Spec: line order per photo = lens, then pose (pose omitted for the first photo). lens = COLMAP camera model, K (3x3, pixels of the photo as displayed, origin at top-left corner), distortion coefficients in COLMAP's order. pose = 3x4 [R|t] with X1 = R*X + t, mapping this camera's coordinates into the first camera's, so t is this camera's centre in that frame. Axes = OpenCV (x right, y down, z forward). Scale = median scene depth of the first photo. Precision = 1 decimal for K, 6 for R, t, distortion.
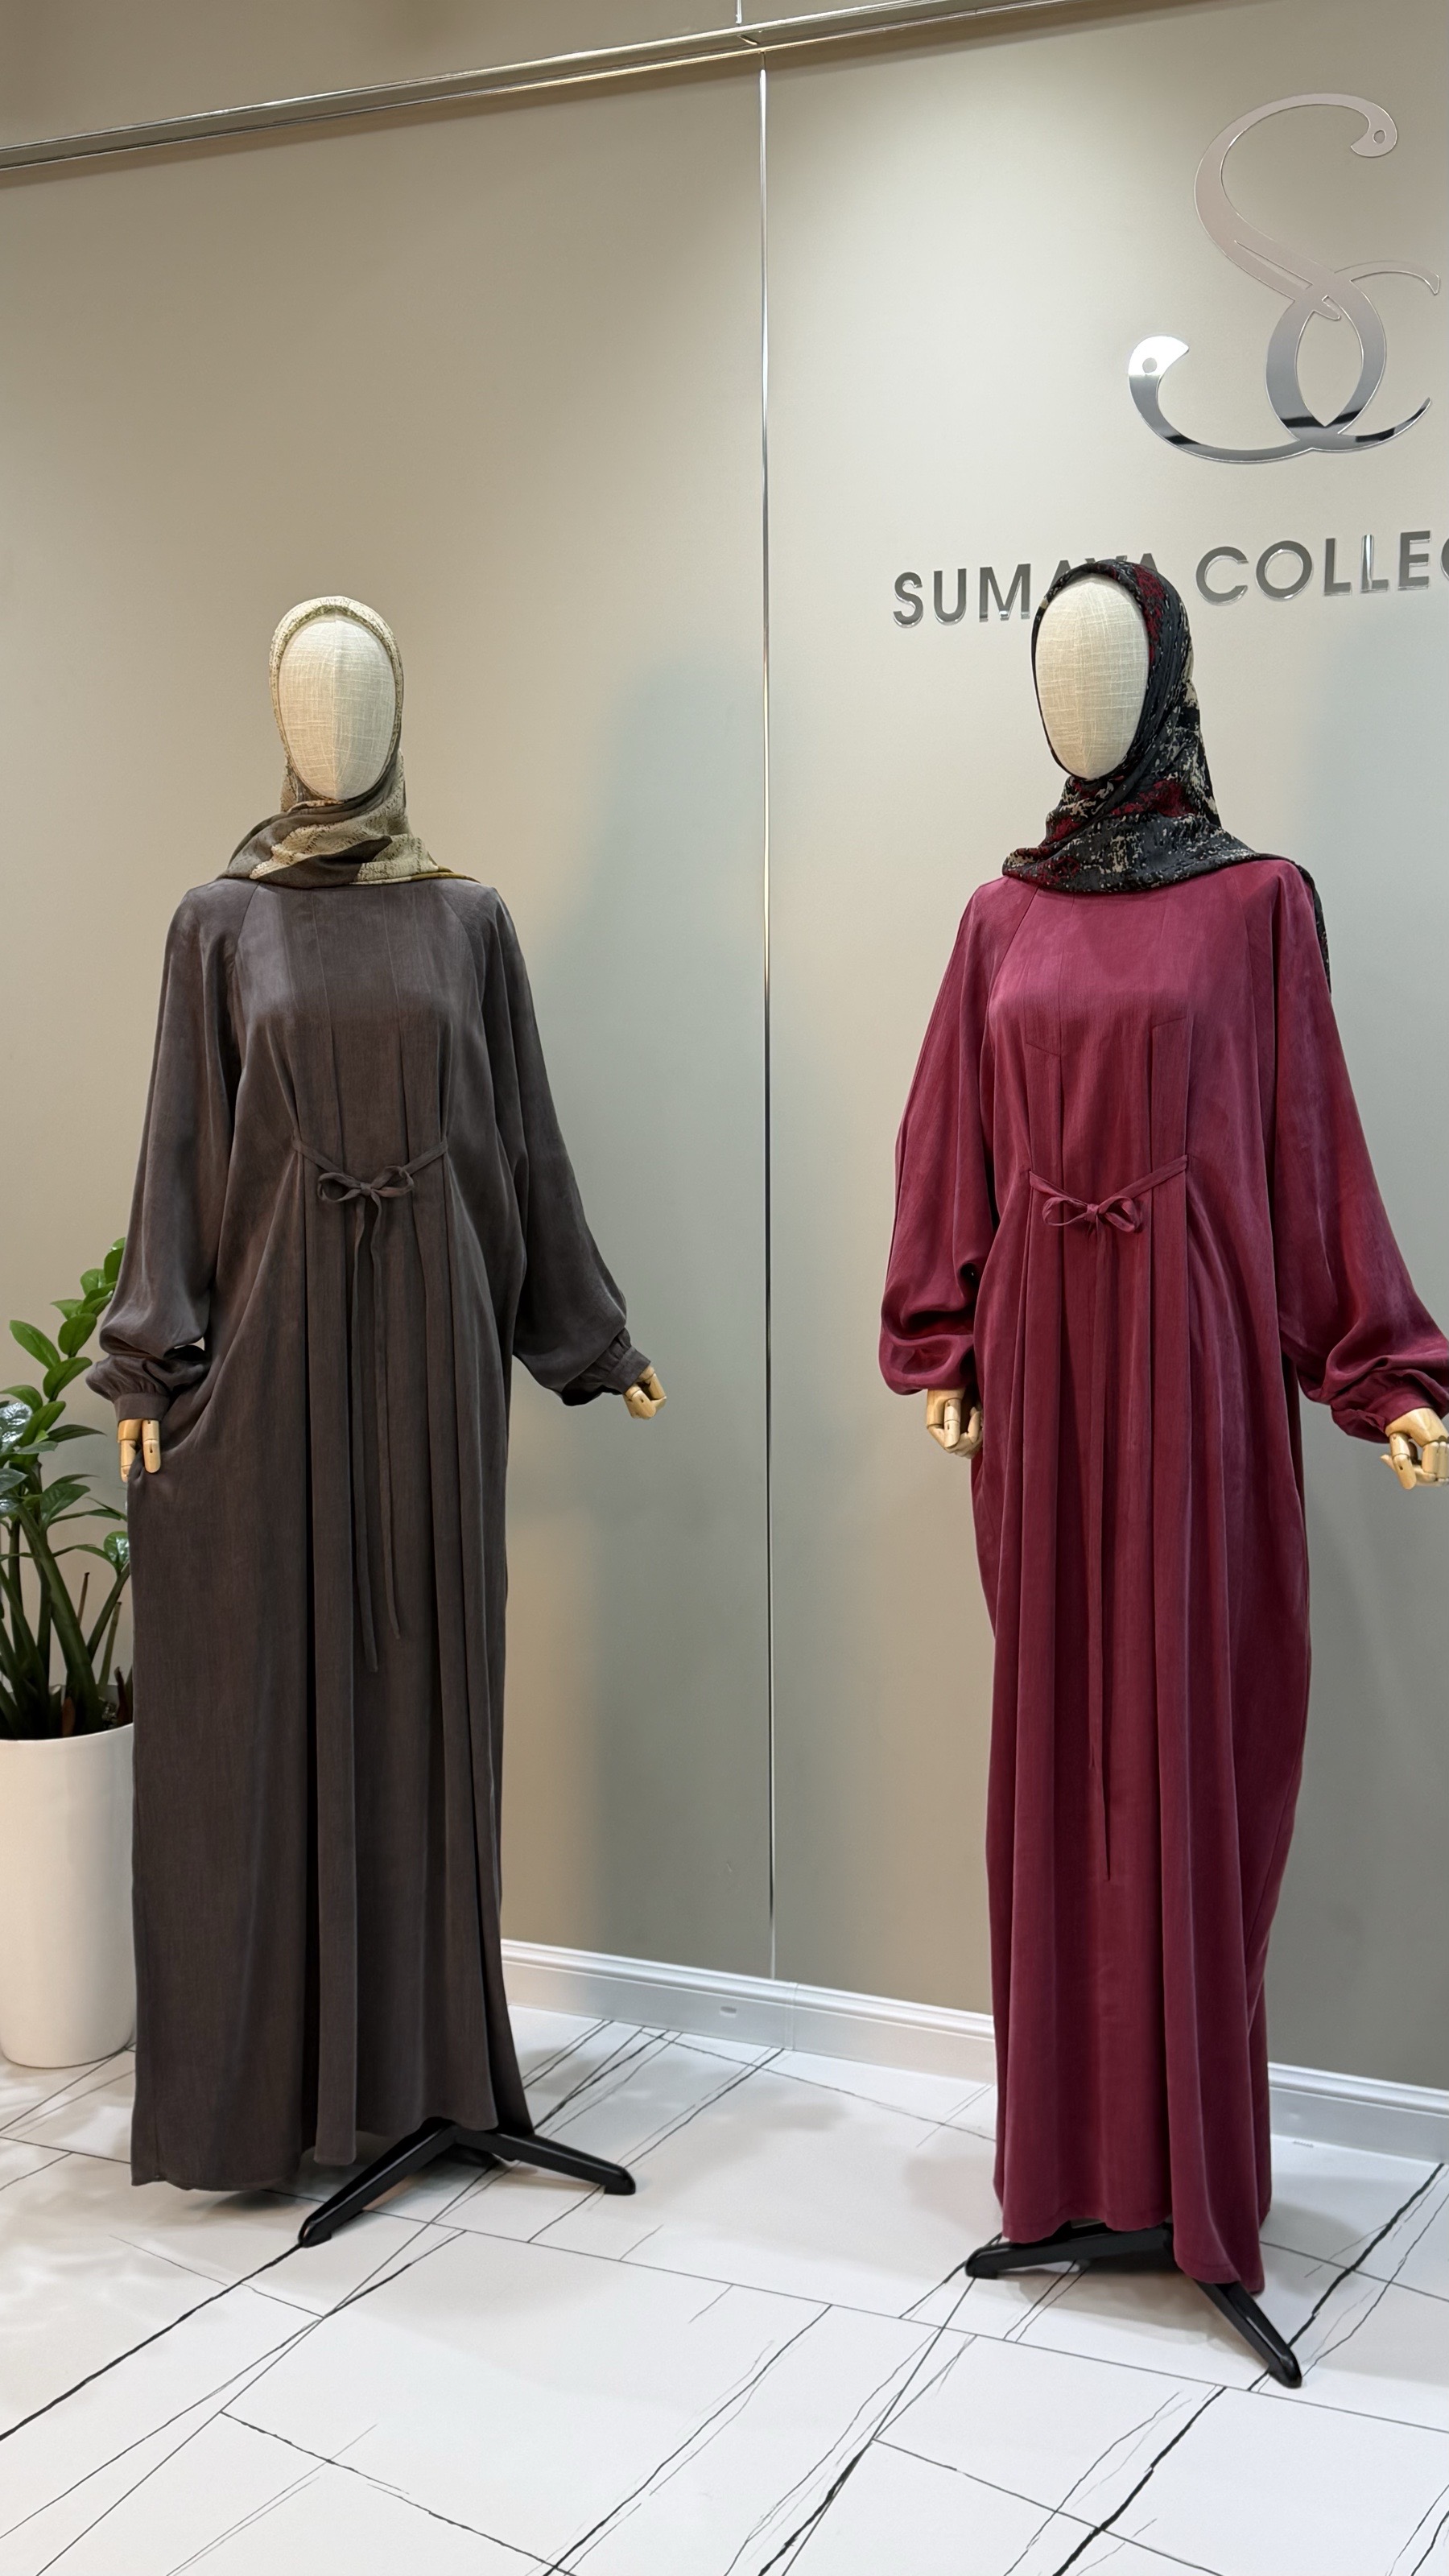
lens RADIAL K [[2547.0, 0, 707.5], [0, 2547.0, 1293.8], [0, 0, 1]] dist [0.076989, 0.000000]
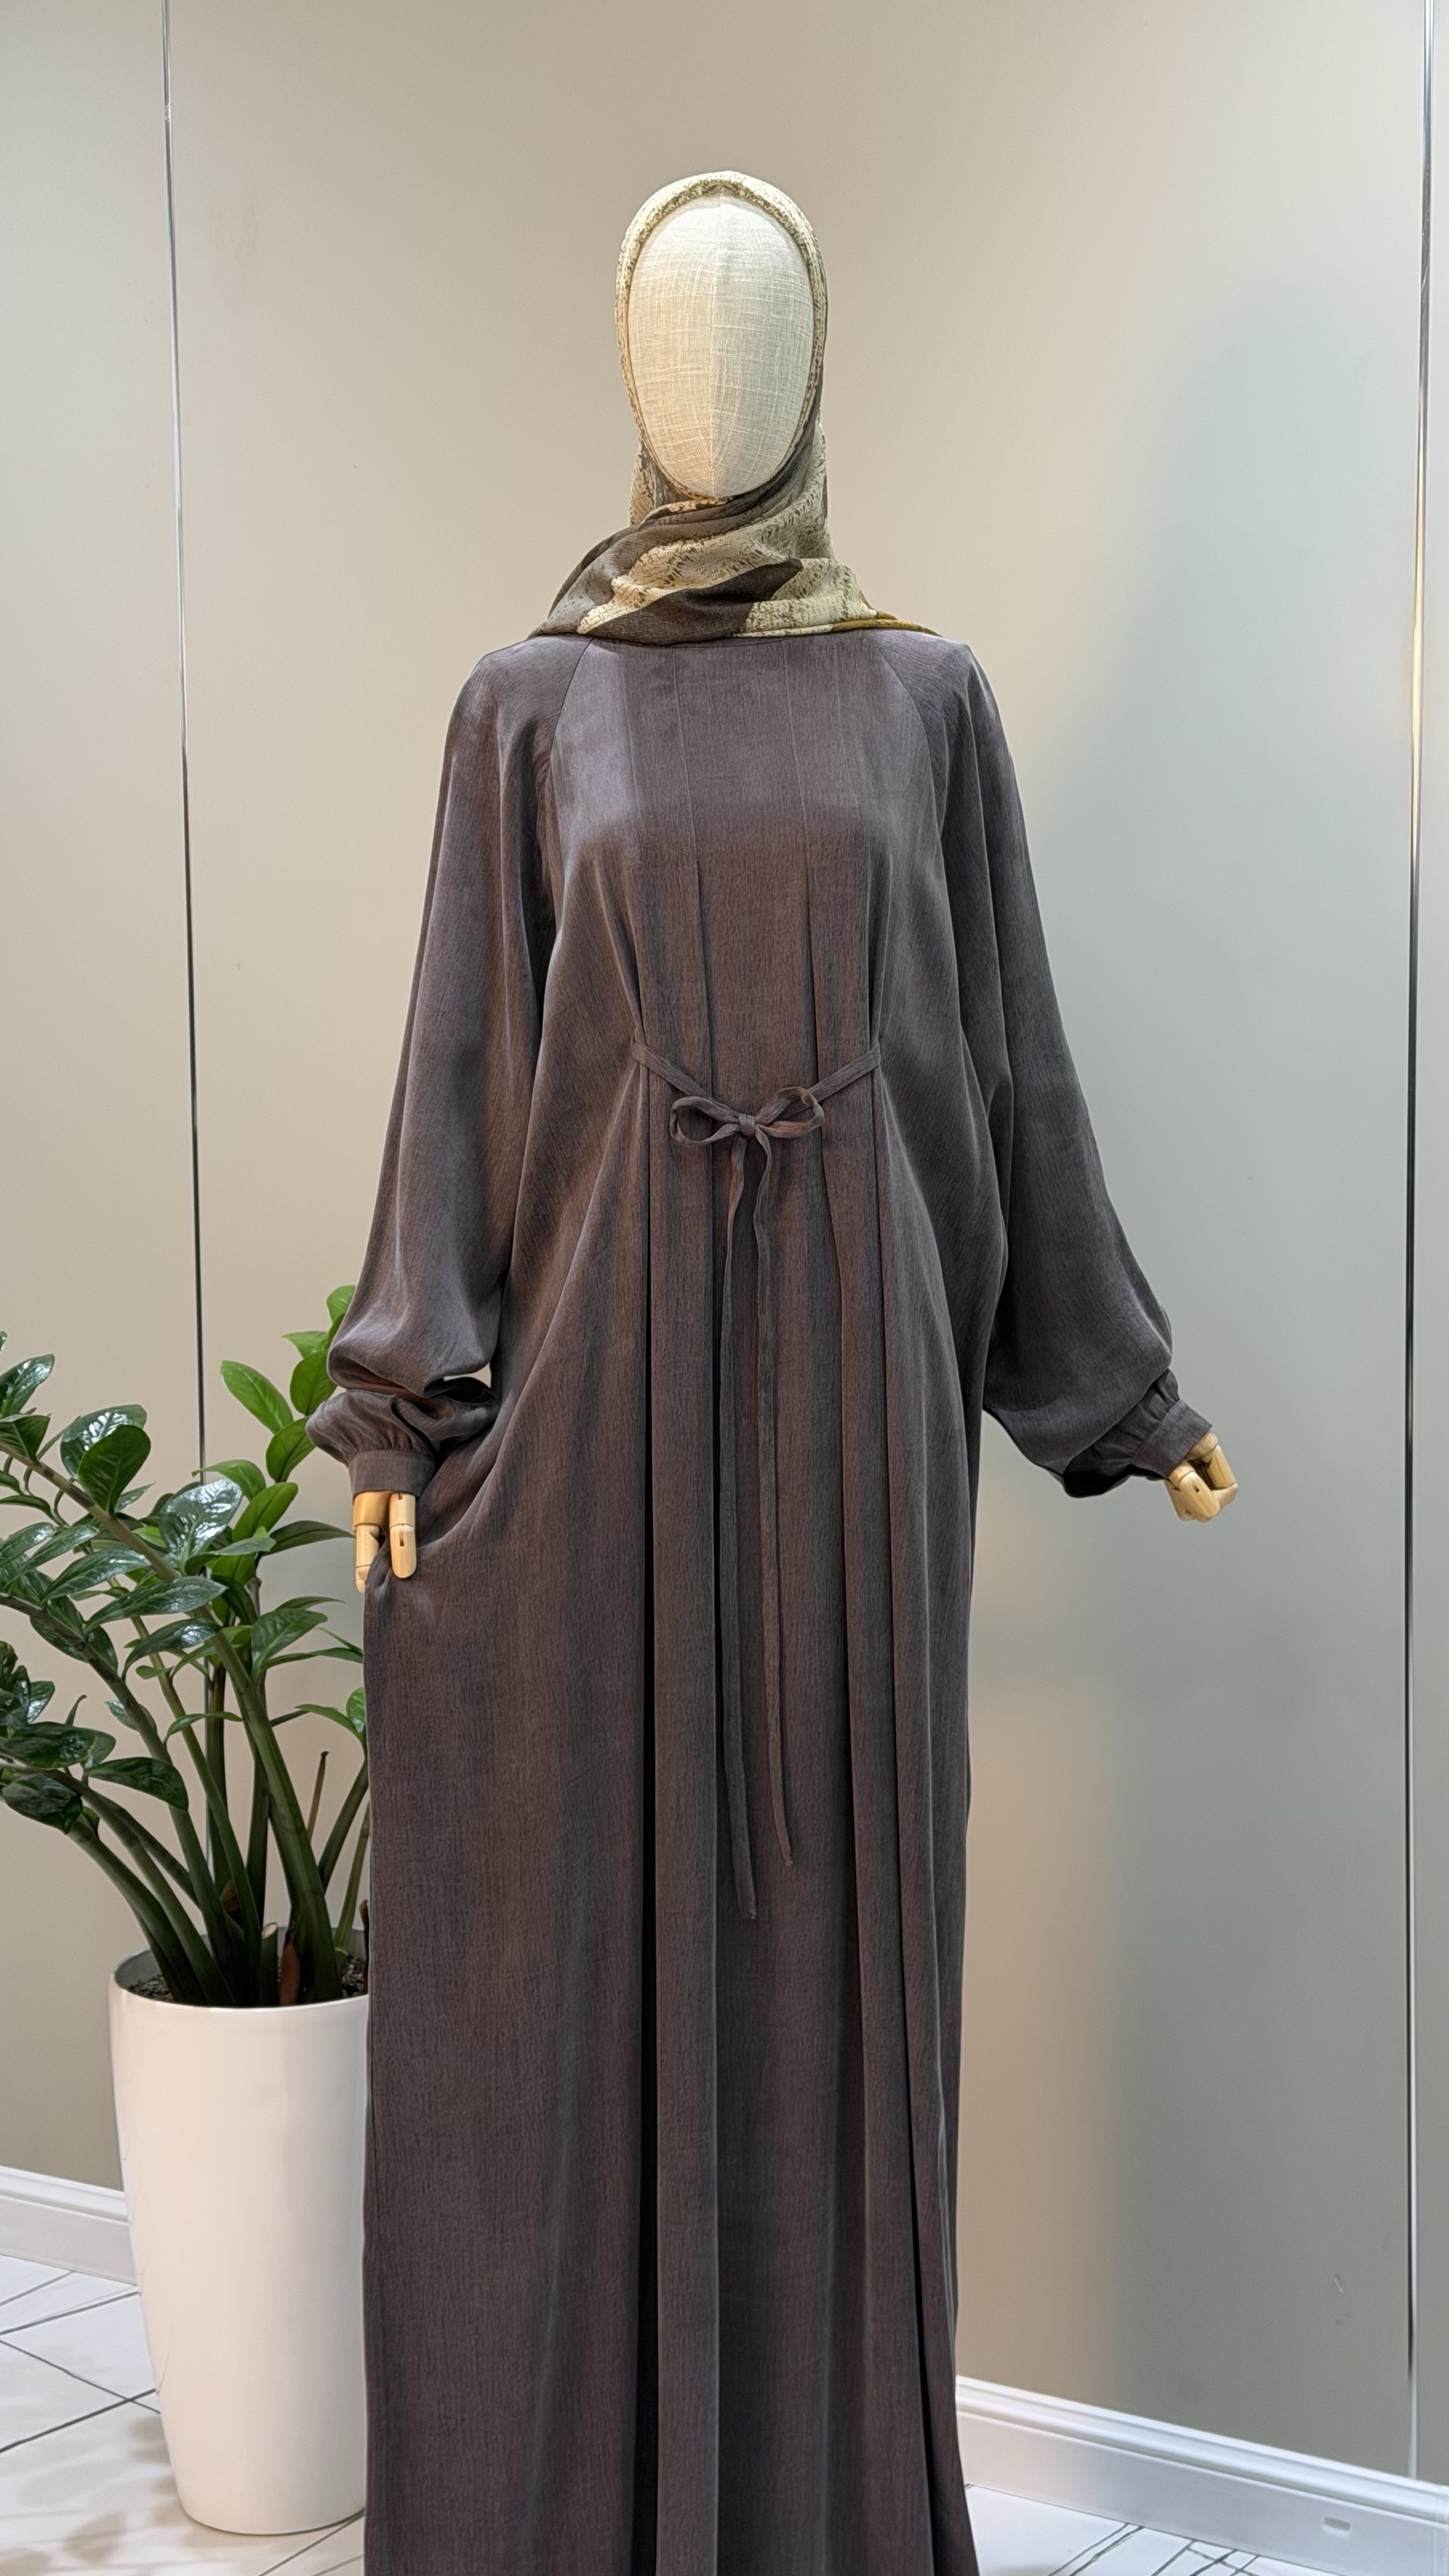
lens RADIAL K [[3596.8, 0, 689.4], [0, 3596.8, 1288.6], [0, 0, 1]] dist [0.126282, 0.000000]
pose [[0.985805, 0.013252, -0.167369, -0.001781], [-0.020366, 0.998957, -0.040861, 0.033541], [0.166653, 0.043690, 0.985047, 0.140561]]
